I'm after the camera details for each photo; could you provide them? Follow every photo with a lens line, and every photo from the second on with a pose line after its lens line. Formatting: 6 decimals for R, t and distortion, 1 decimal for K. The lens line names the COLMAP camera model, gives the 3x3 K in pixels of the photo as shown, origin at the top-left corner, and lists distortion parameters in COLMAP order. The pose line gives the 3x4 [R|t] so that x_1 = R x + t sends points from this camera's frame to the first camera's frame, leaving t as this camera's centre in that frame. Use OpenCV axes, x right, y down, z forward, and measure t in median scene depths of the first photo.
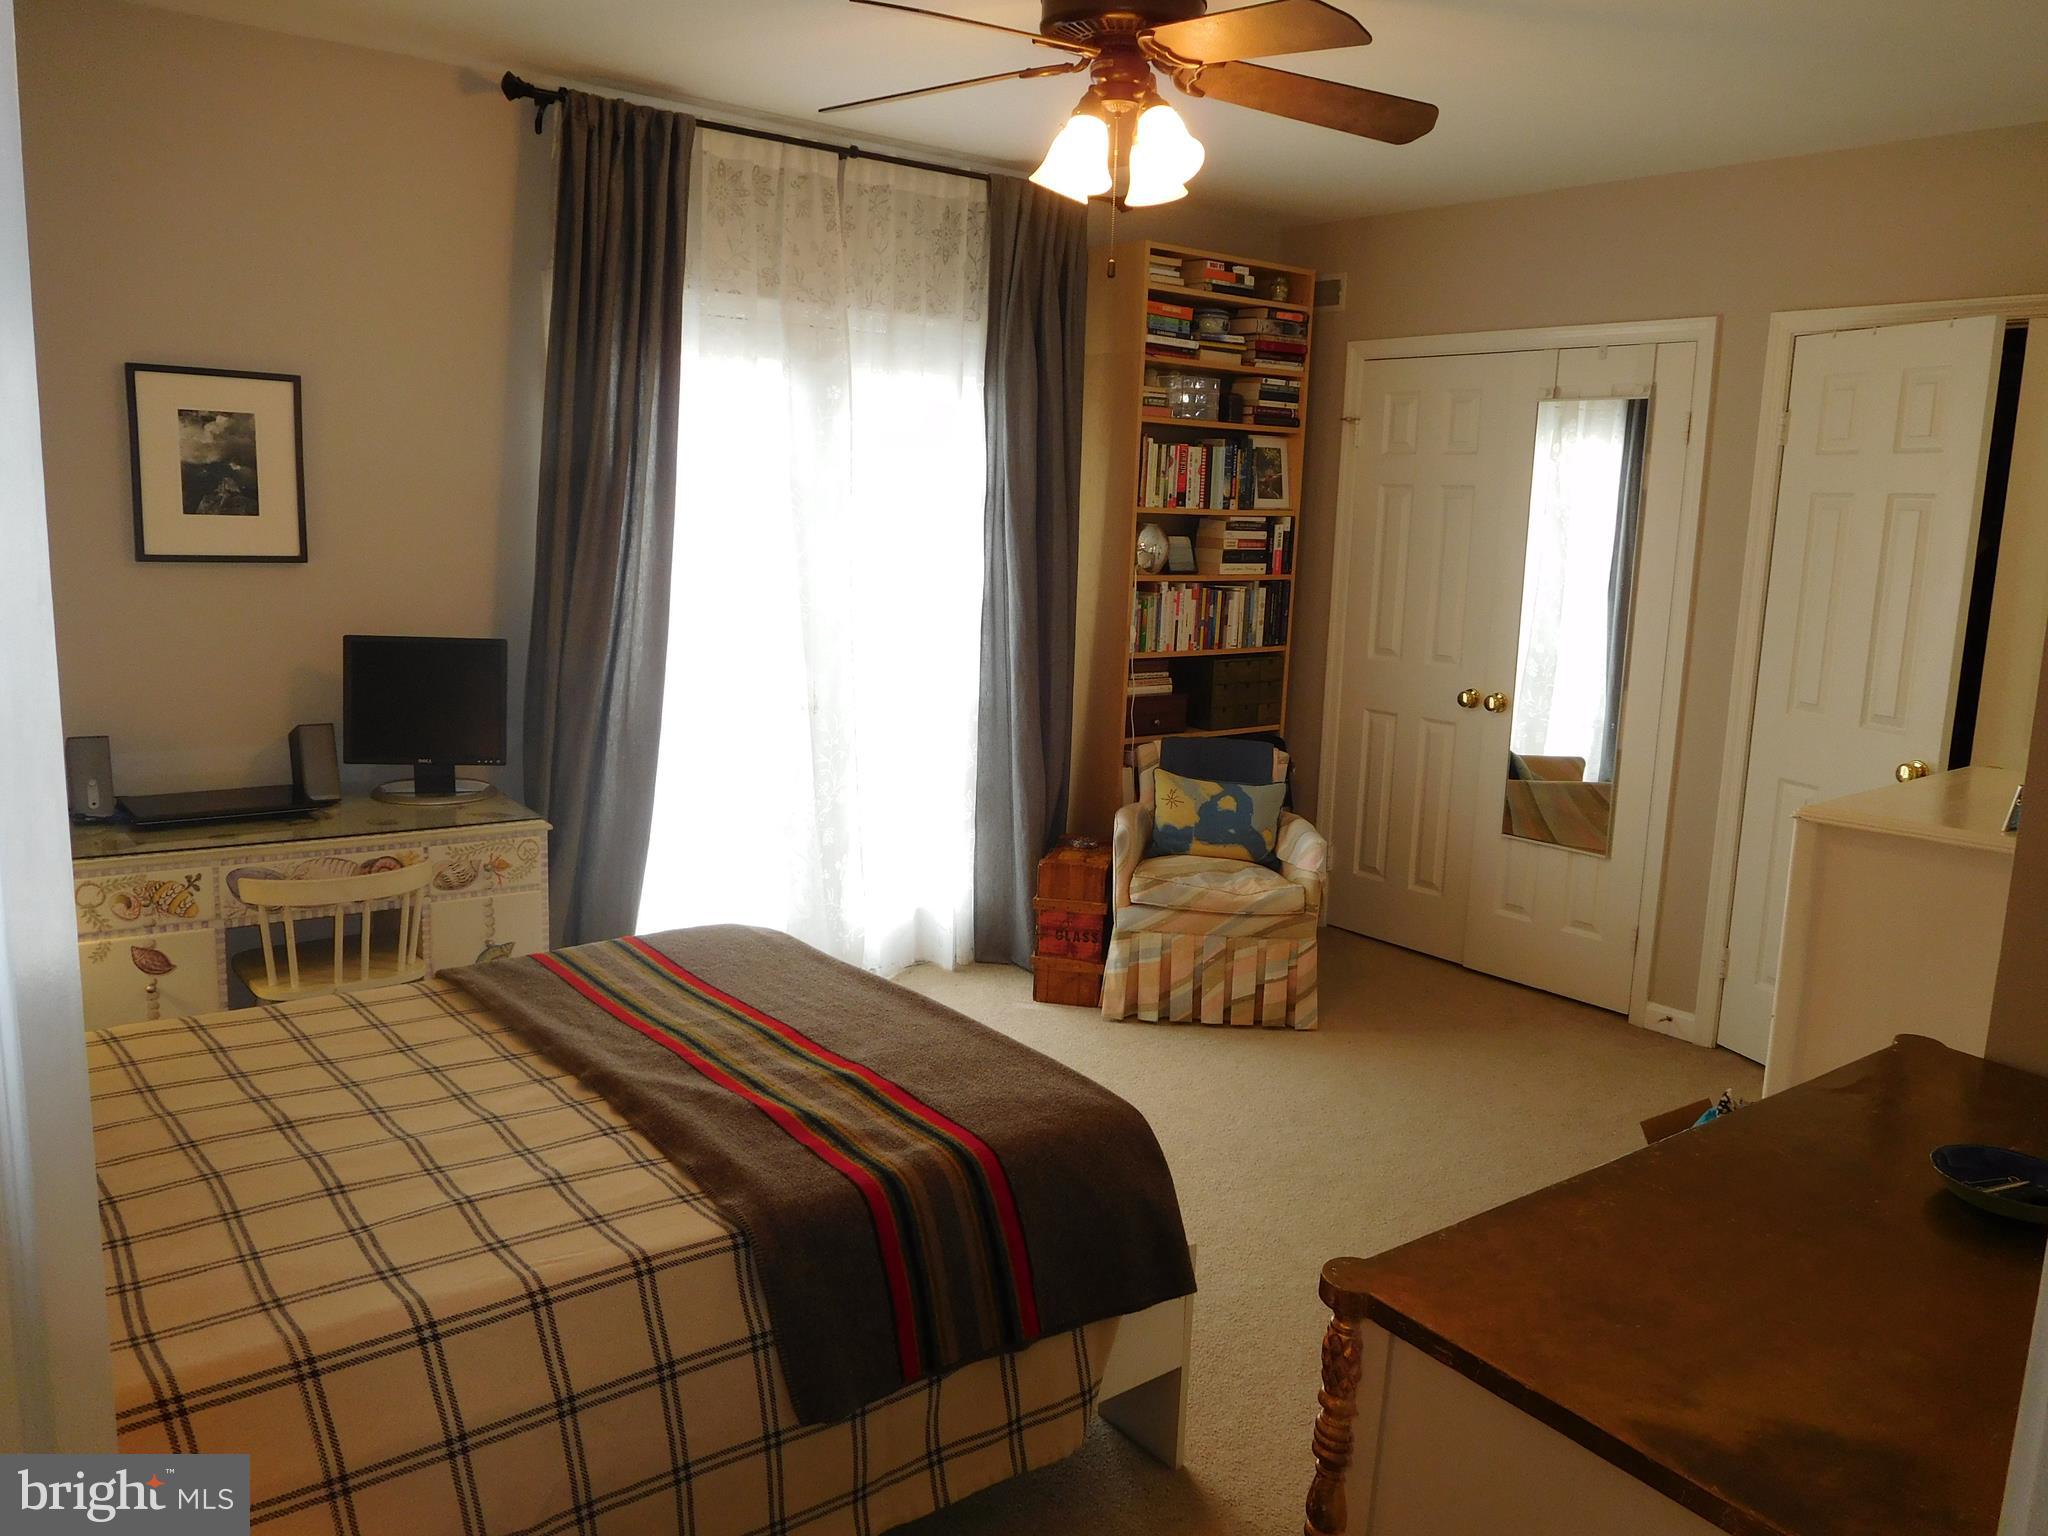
lens RADIAL K [[1524.4, 0, 1020.7], [0, 1524.4, 767.7], [0, 0, 1]] dist [-0.034109, 0.019022]
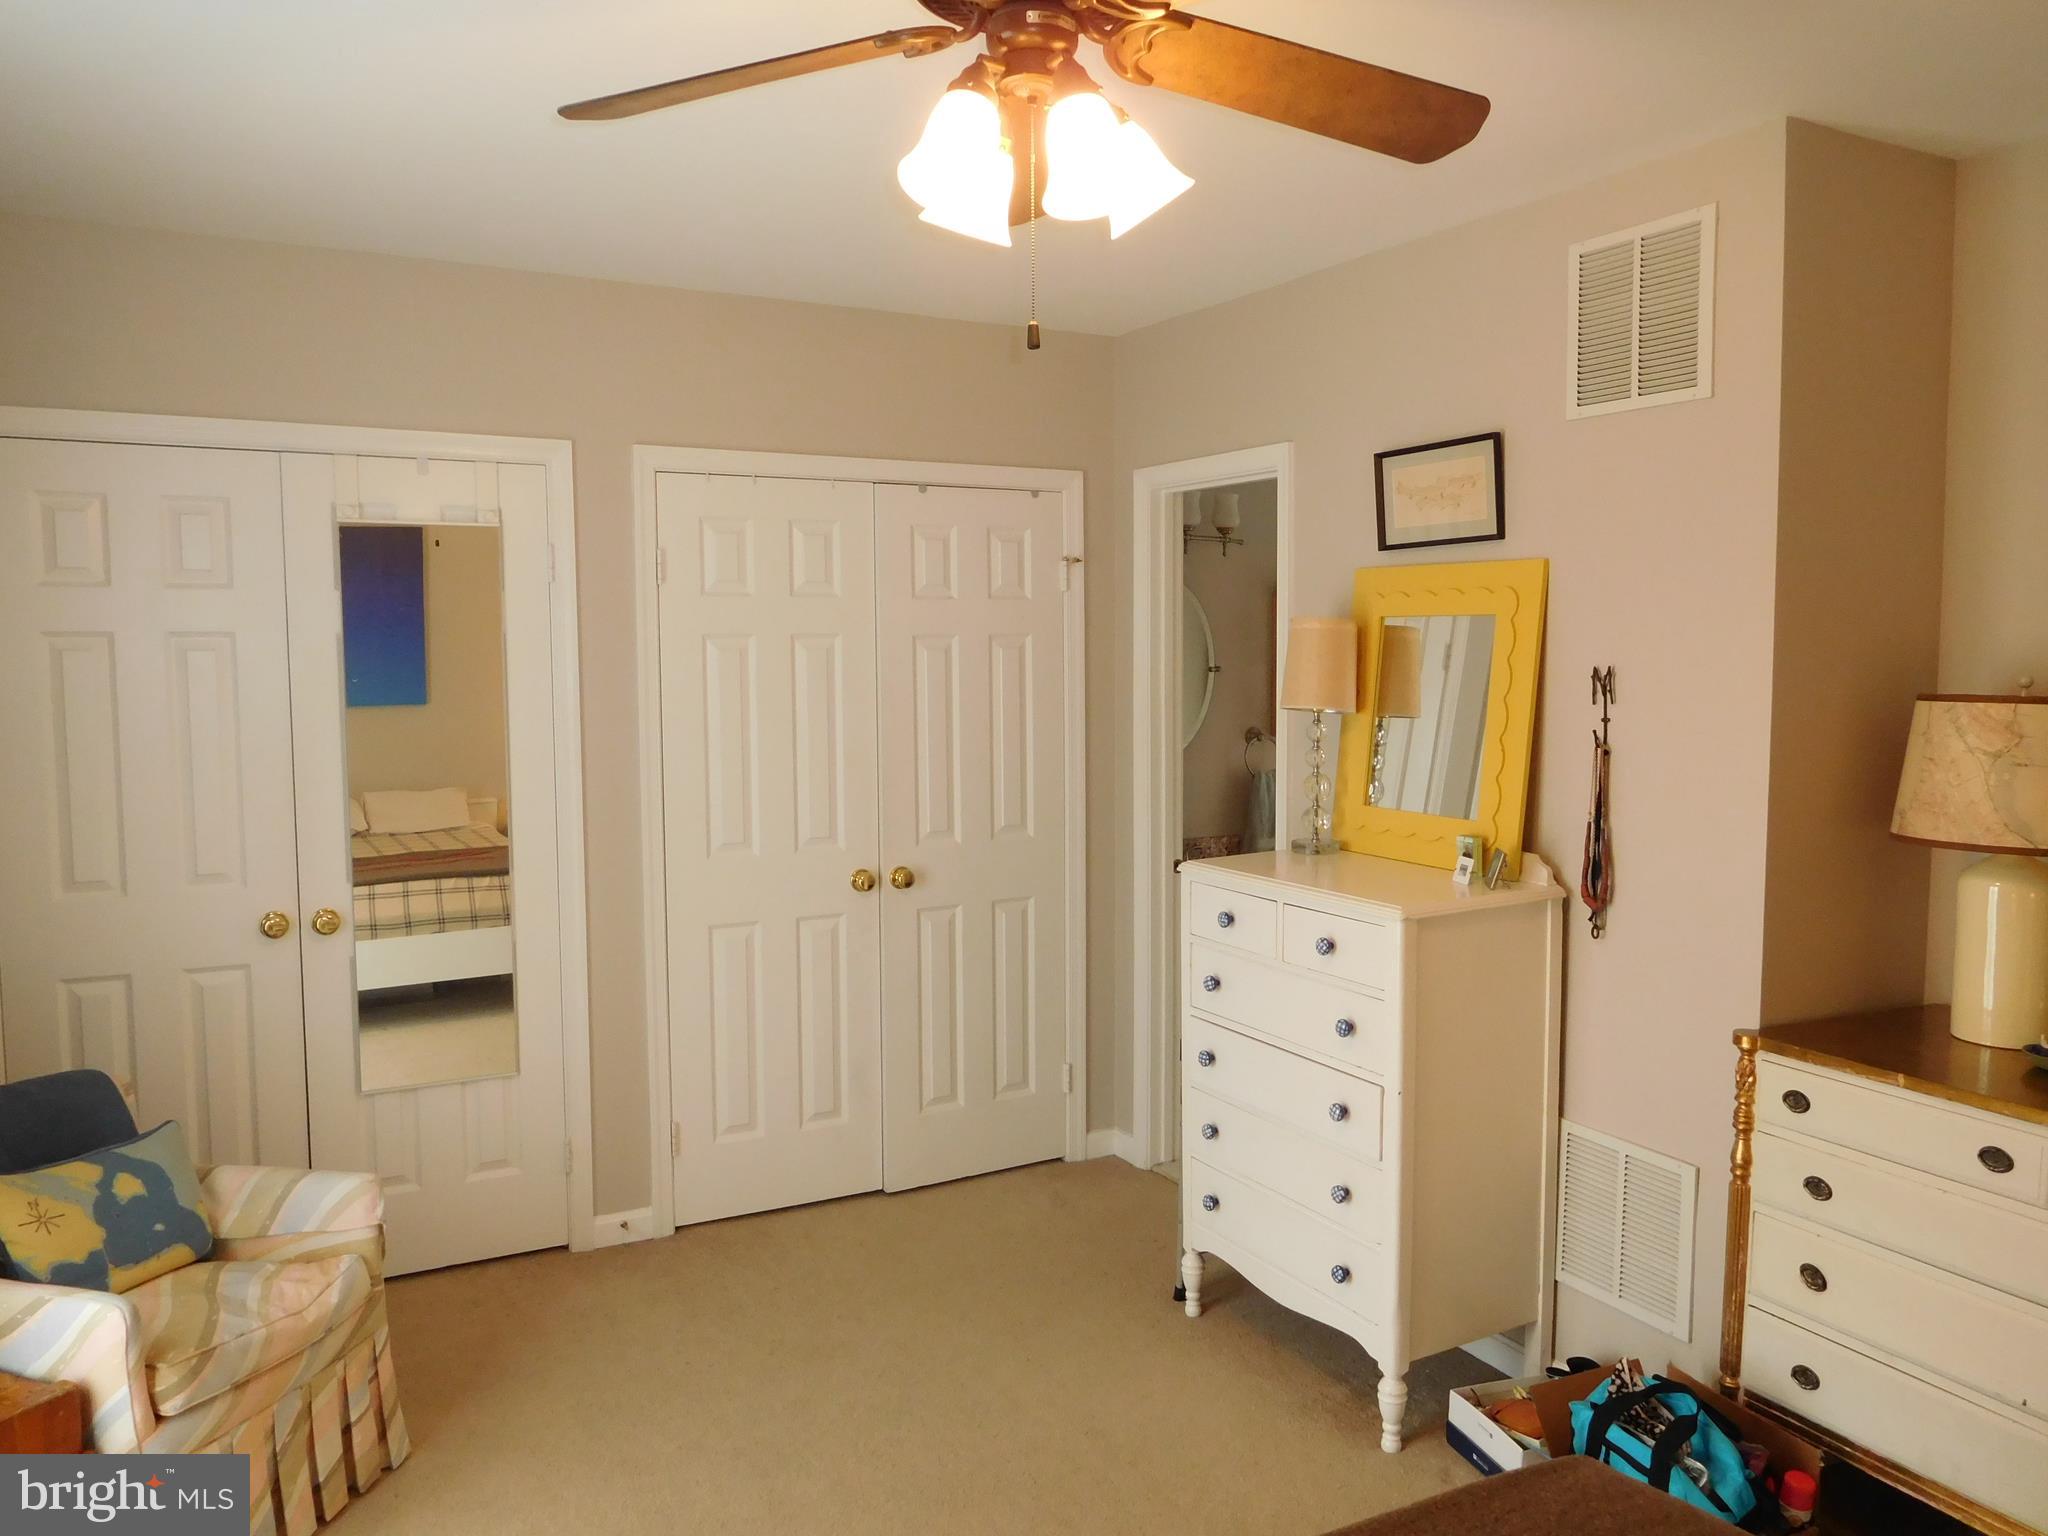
lens RADIAL K [[1524.4, 0, 1020.2], [0, 1524.4, 766.0], [0, 0, 1]] dist [-0.034109, 0.019022]
pose [[0.174223, -0.108771, 0.978680, -0.367436], [0.175552, 0.981390, 0.077821, -0.124685], [-0.968931, 0.158251, 0.190076, 0.562891]]
